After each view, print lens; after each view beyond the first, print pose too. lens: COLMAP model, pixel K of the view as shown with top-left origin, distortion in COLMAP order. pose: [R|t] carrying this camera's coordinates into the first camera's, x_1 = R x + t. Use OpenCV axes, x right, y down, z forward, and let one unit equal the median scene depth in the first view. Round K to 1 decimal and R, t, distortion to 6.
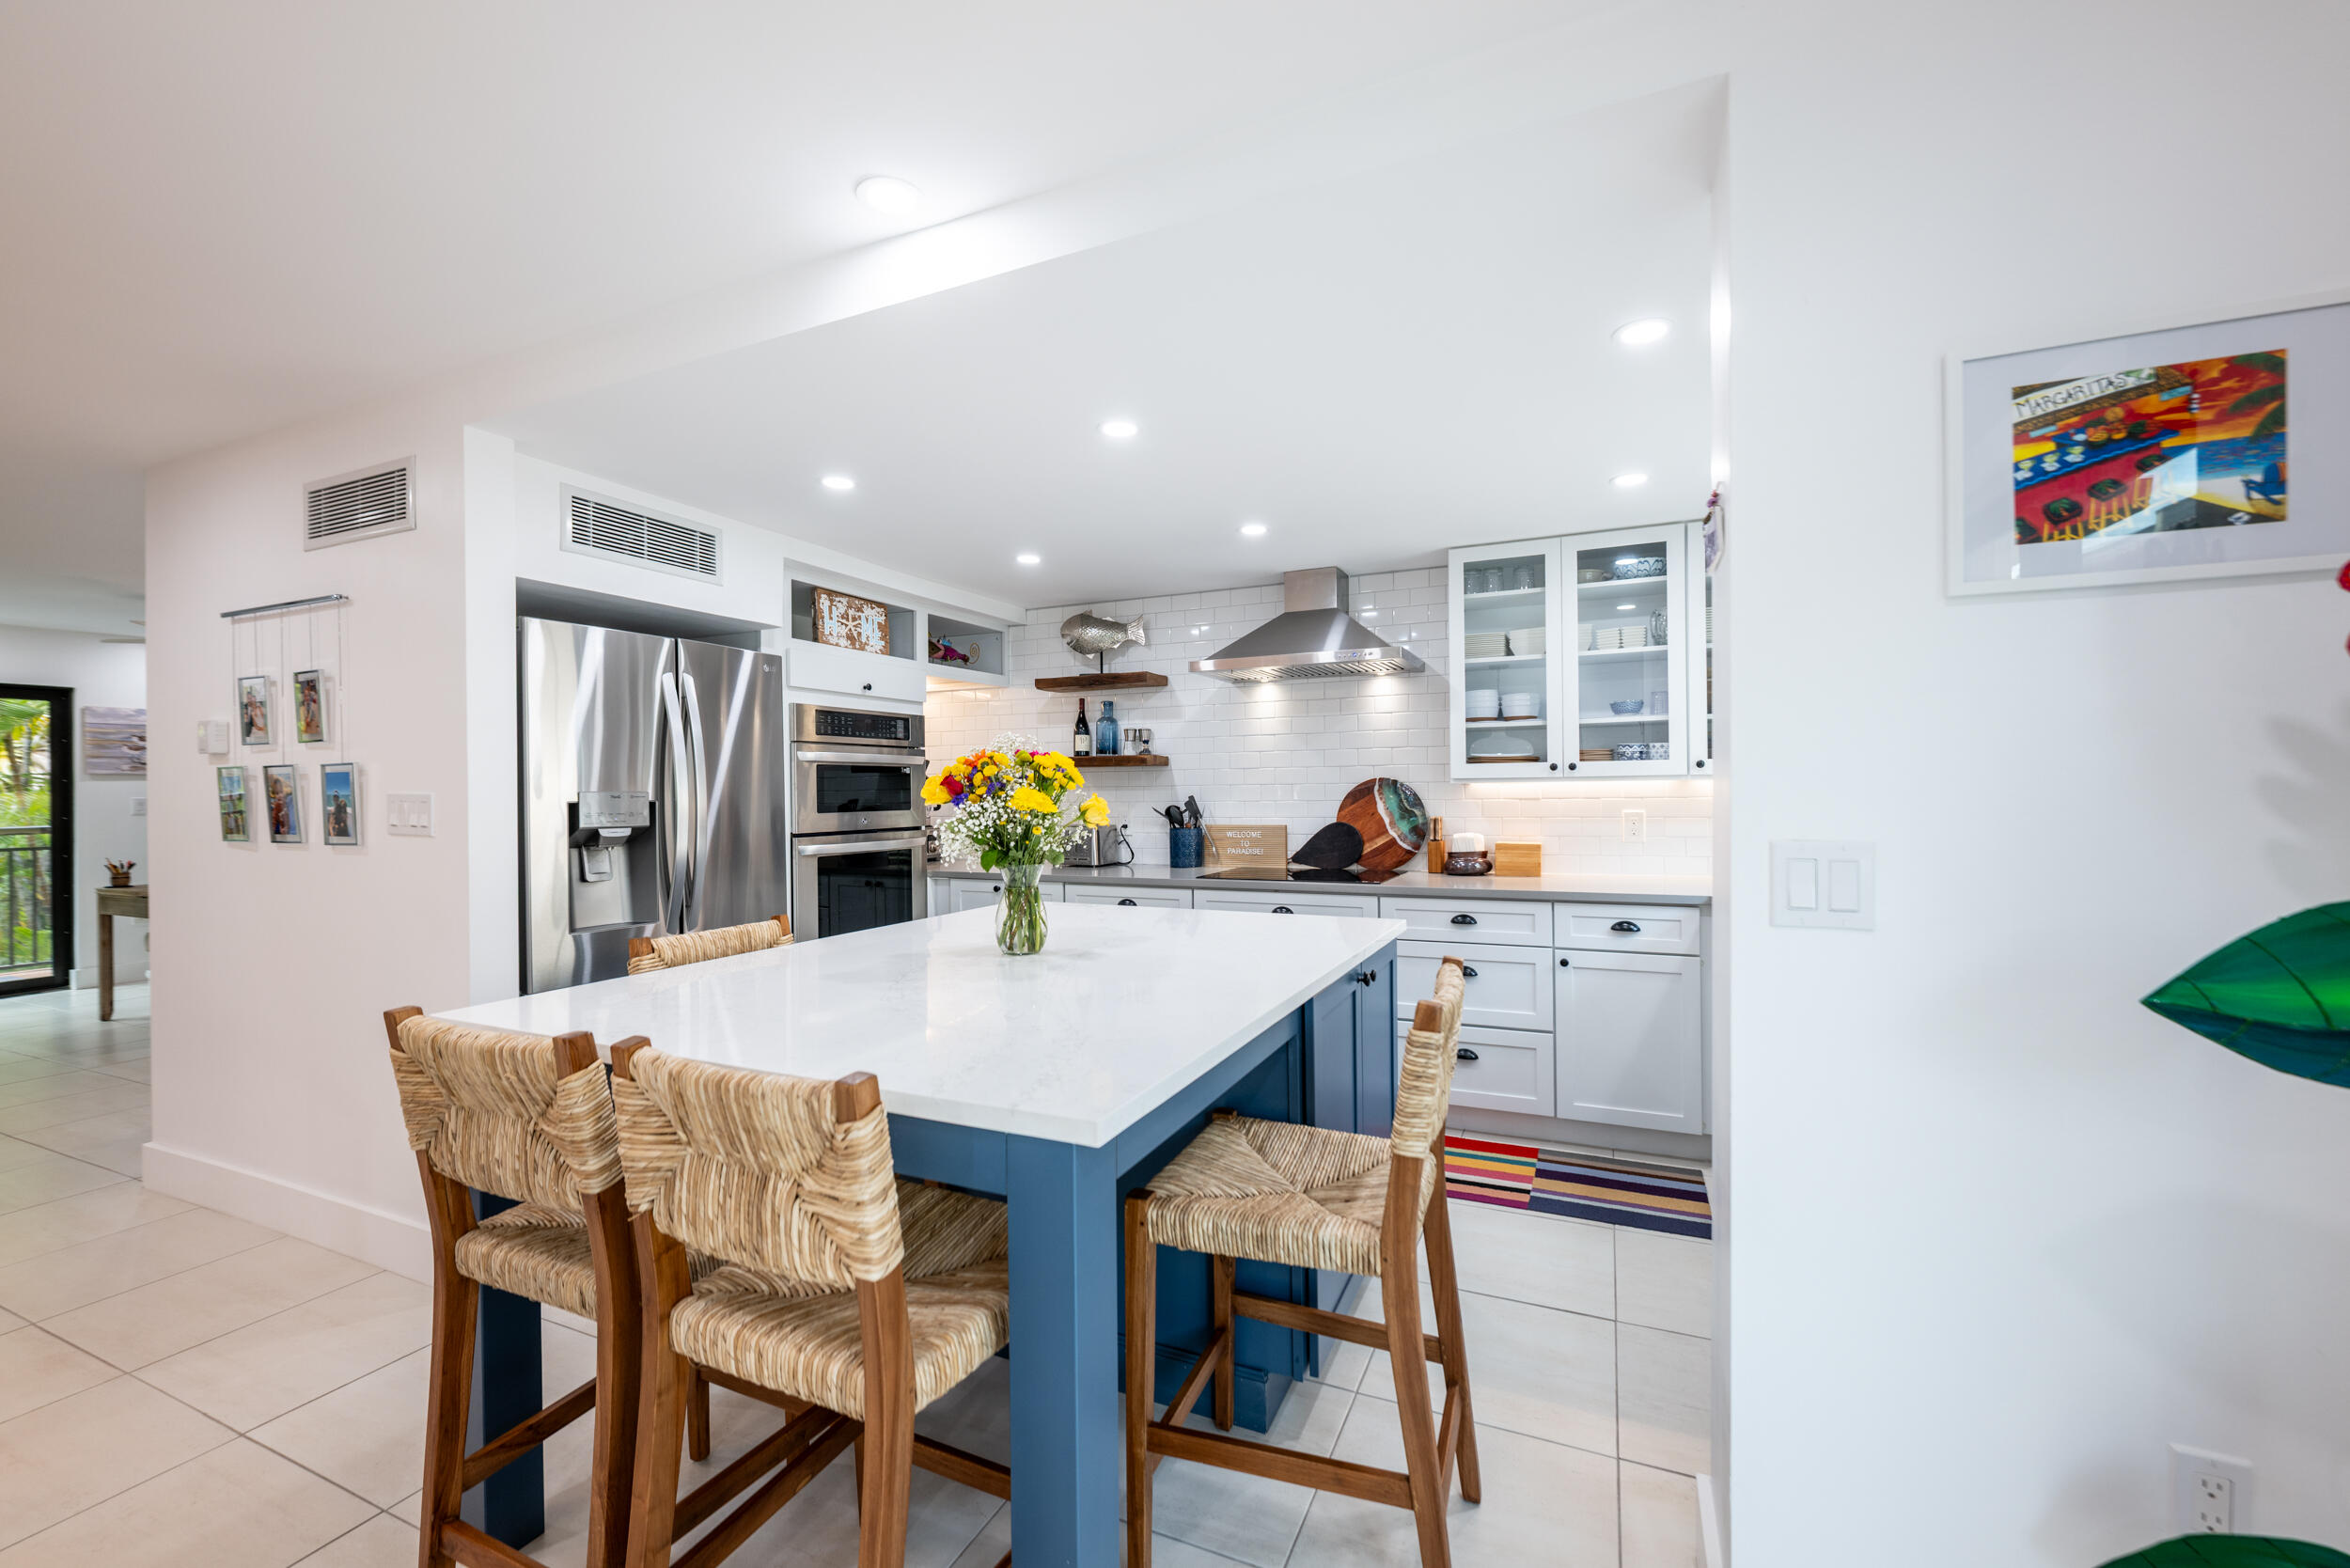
lens RADIAL K [[949.4, 0, 1185.2], [0, 949.4, 790.8], [0, 0, 1]] dist [-0.001554, -0.000511]
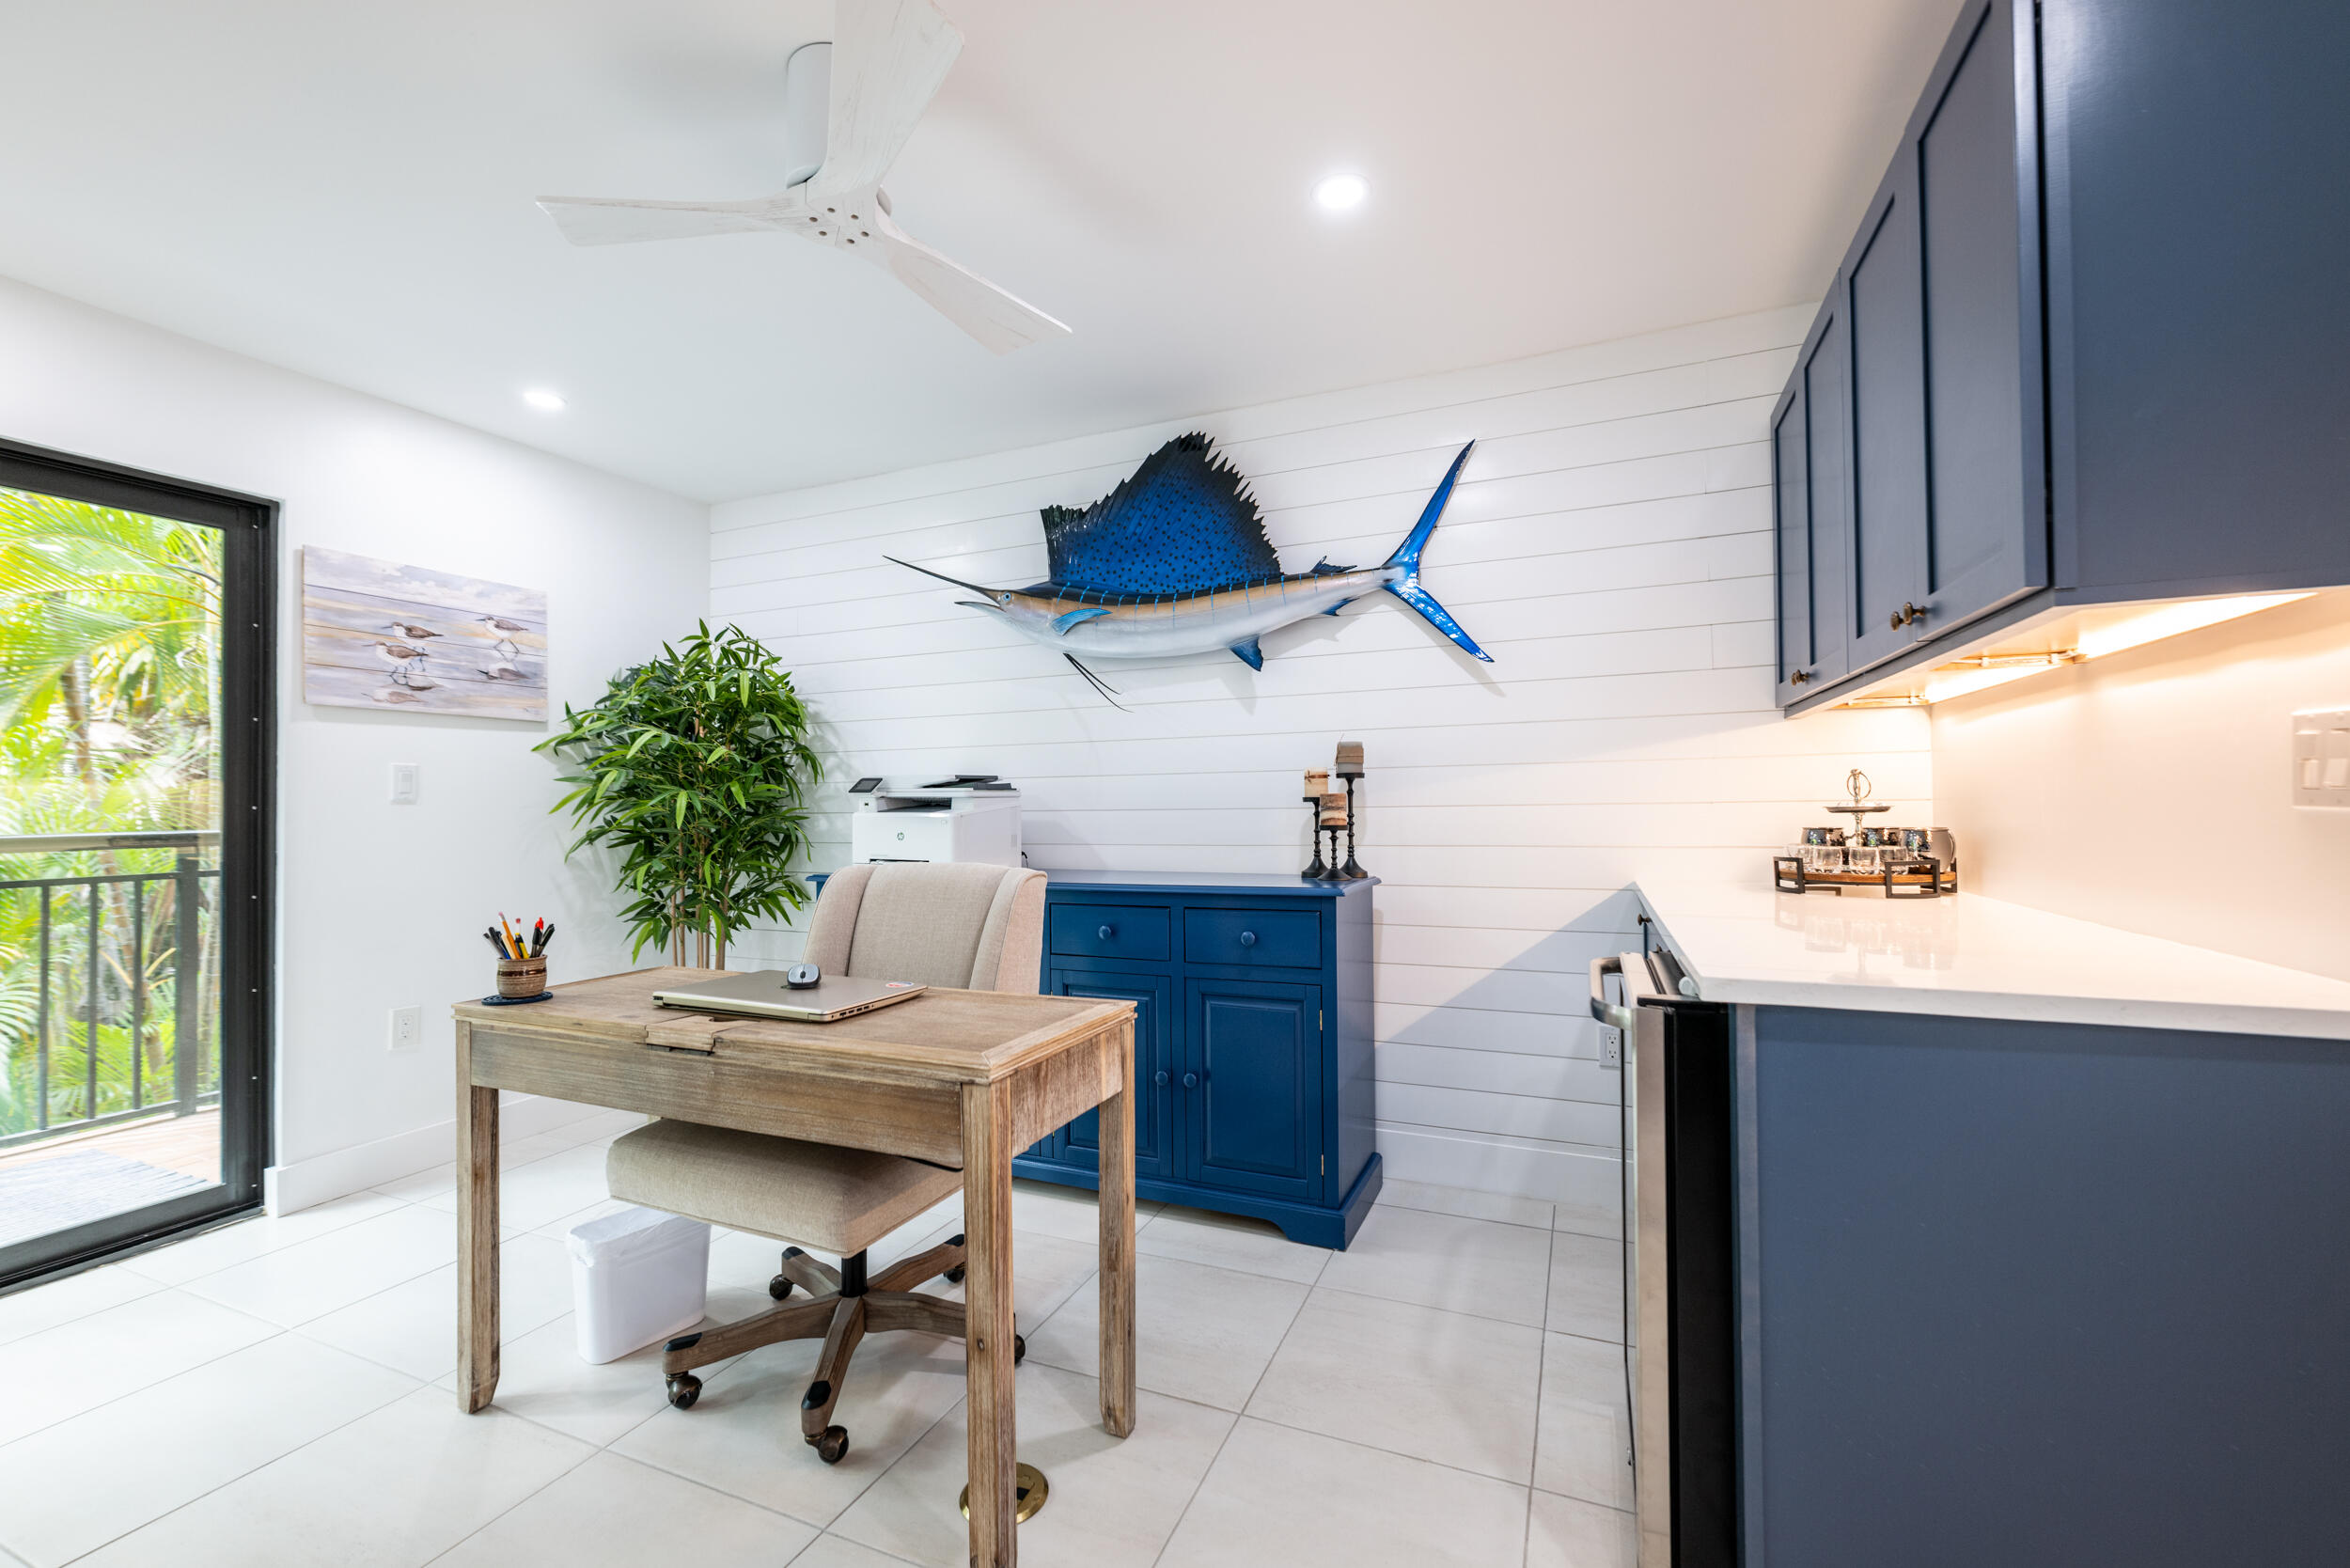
lens RADIAL K [[940.3, 0, 1188.8], [0, 940.3, 791.7], [0, 0, 1]] dist [-0.001065, 0.000108]
pose [[0.999869, -0.002553, 0.016007, -0.774904], [0.002765, 0.999909, -0.013239, 0.028853], [-0.015972, 0.013281, 0.999784, 0.574409]]
